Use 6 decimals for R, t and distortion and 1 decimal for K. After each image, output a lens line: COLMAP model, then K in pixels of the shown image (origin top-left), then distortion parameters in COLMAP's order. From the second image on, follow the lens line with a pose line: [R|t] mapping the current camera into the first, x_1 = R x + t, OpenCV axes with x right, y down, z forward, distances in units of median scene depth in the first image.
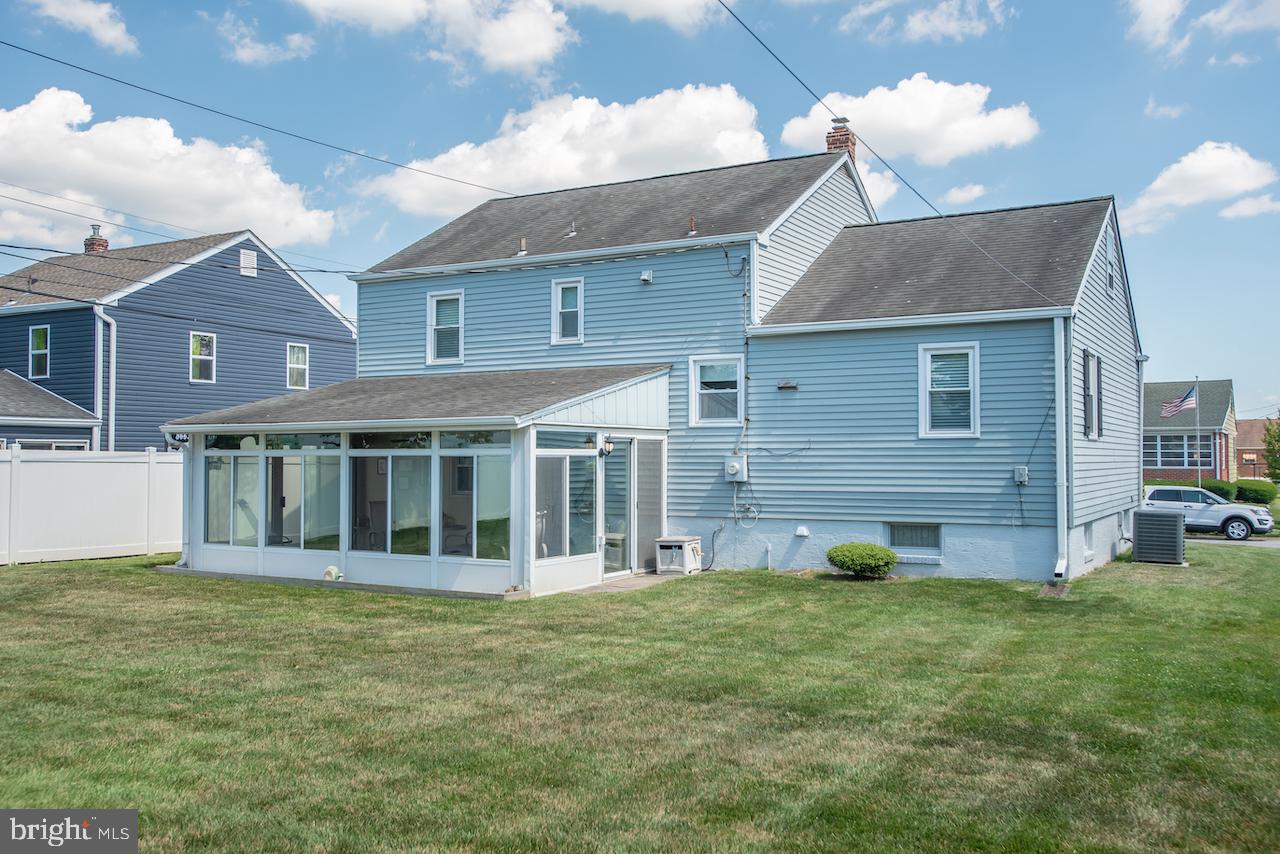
lens RADIAL K [[1131.1, 0, 643.5], [0, 1131.1, 425.4], [0, 0, 1]] dist [-0.005525, 0.086872]
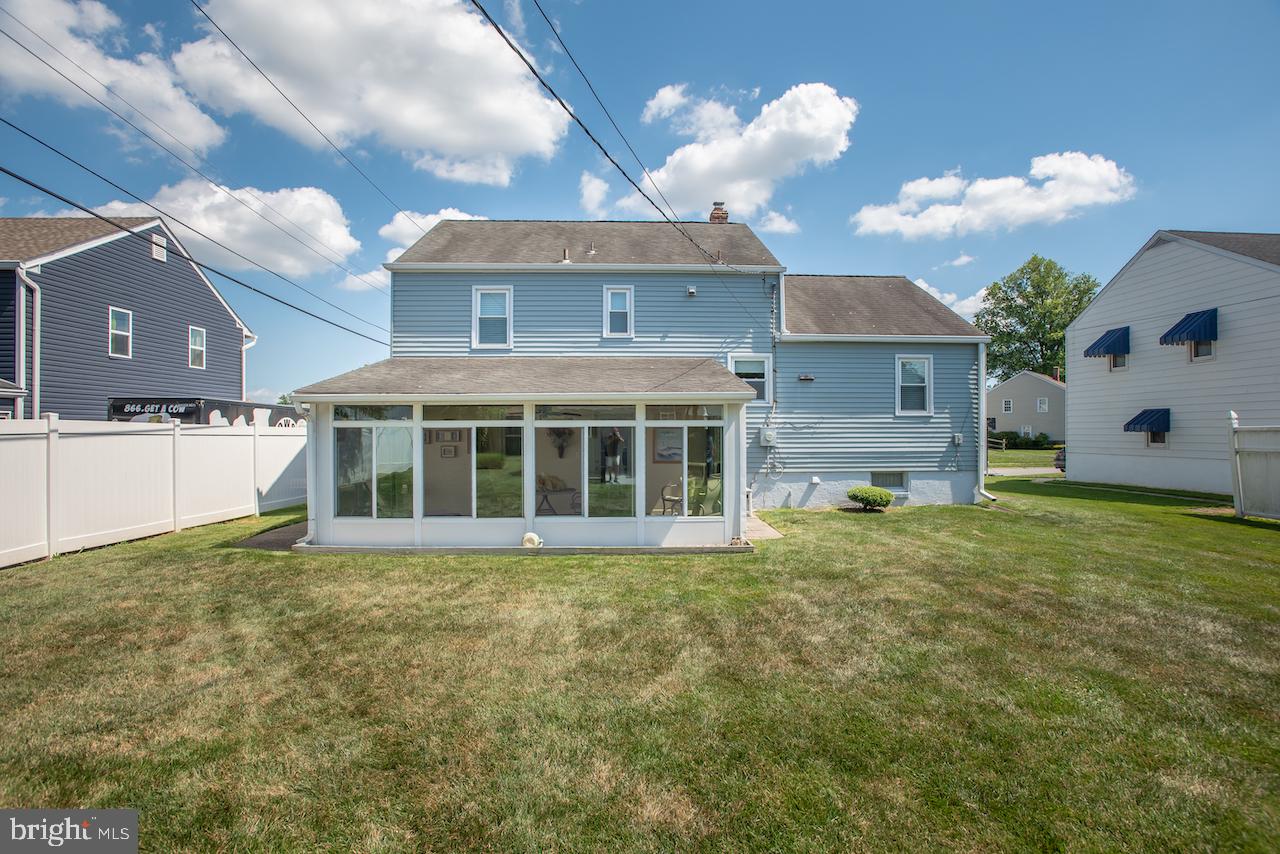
lens RADIAL K [[650.4, 0, 640.0], [0, 650.4, 427.0], [0, 0, 1]] dist [-0.042584, 0.000350]
pose [[0.845582, 0.002058, 0.533842, -0.492614], [-0.013595, 0.999751, 0.017679, 0.015038], [-0.533673, -0.022206, 0.845400, 0.435033]]
